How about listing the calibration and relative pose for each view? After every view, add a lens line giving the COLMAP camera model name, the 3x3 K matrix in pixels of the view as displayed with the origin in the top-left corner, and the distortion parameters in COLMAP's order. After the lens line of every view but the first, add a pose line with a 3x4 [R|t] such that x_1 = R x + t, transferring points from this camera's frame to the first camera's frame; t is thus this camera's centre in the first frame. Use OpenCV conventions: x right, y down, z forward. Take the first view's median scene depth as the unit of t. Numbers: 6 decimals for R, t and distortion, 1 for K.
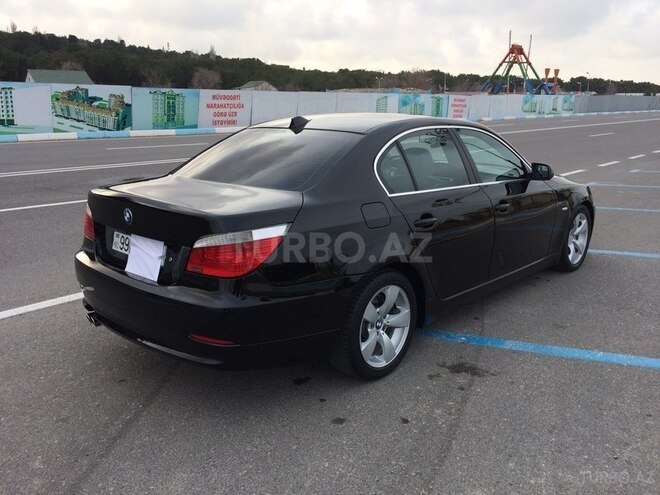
lens RADIAL K [[564.2, 0, 332.6], [0, 564.2, 252.4], [0, 0, 1]] dist [0.073970, -0.090940]
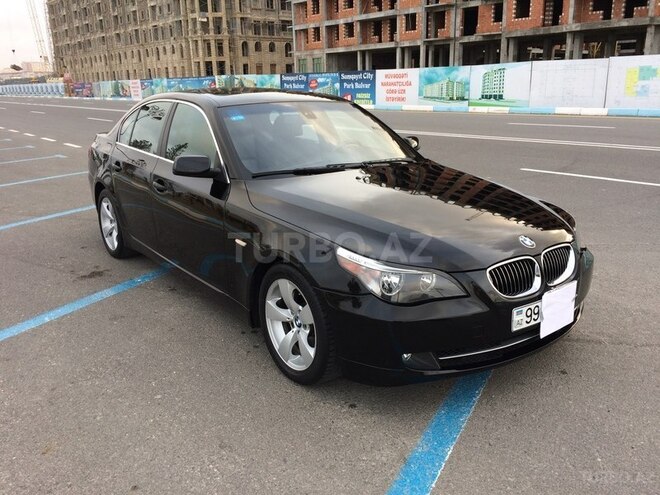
lens RADIAL K [[564.2, 0, 334.0], [0, 564.2, 246.1], [0, 0, 1]] dist [0.073970, -0.090940]
pose [[-0.165450, 0.271650, -0.948068, 0.198795], [-0.236774, 0.922259, 0.305575, -0.059100], [0.957374, 0.275035, -0.088268, 0.229630]]
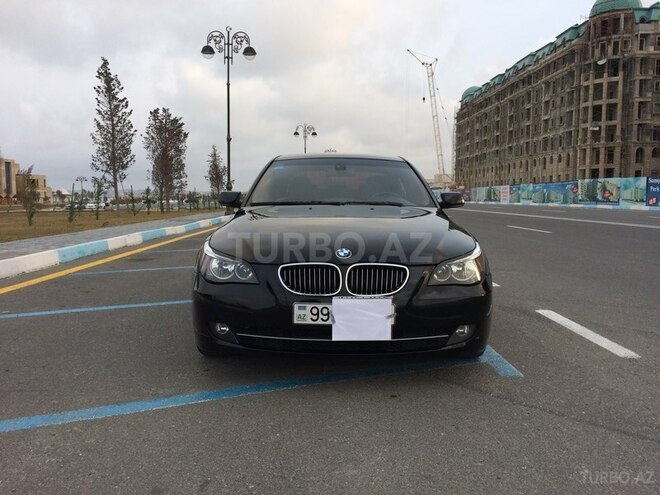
lens RADIAL K [[564.2, 0, 332.0], [0, 564.2, 245.4], [0, 0, 1]] dist [0.073970, -0.090940]
pose [[-0.733713, 0.057311, -0.677038, 0.171057], [-0.175332, 0.946720, 0.270149, -0.068973], [0.656448, 0.316918, -0.684572, 0.337380]]
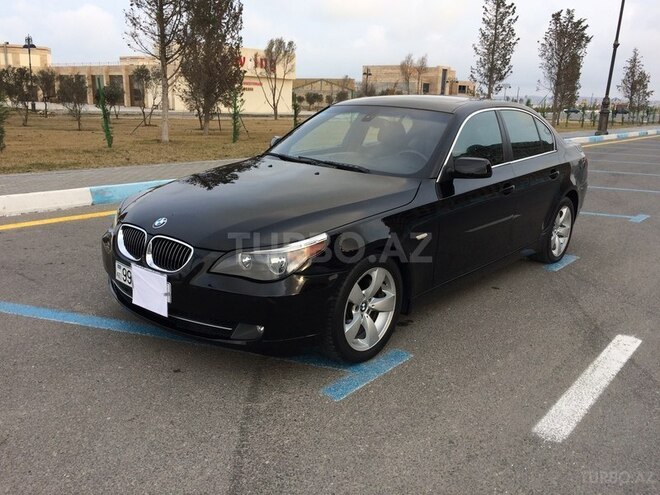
lens RADIAL K [[564.2, 0, 324.7], [0, 564.2, 245.8], [0, 0, 1]] dist [0.073970, -0.090940]
pose [[-0.999082, -0.025663, -0.034295, 0.054714], [-0.039253, 0.869015, 0.493227, -0.092793], [0.017145, 0.494120, -0.869224, 0.366594]]
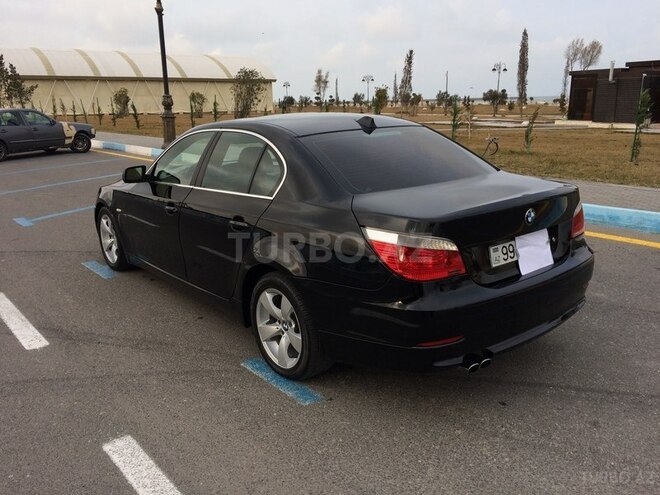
lens RADIAL K [[564.2, 0, 332.3], [0, 564.2, 248.0], [0, 0, 1]] dist [0.073970, -0.090940]
pose [[0.139753, -0.257815, 0.956034, -0.162373], [0.272449, 0.938254, 0.213193, -0.037644], [-0.951967, 0.230676, 0.201365, 0.135076]]
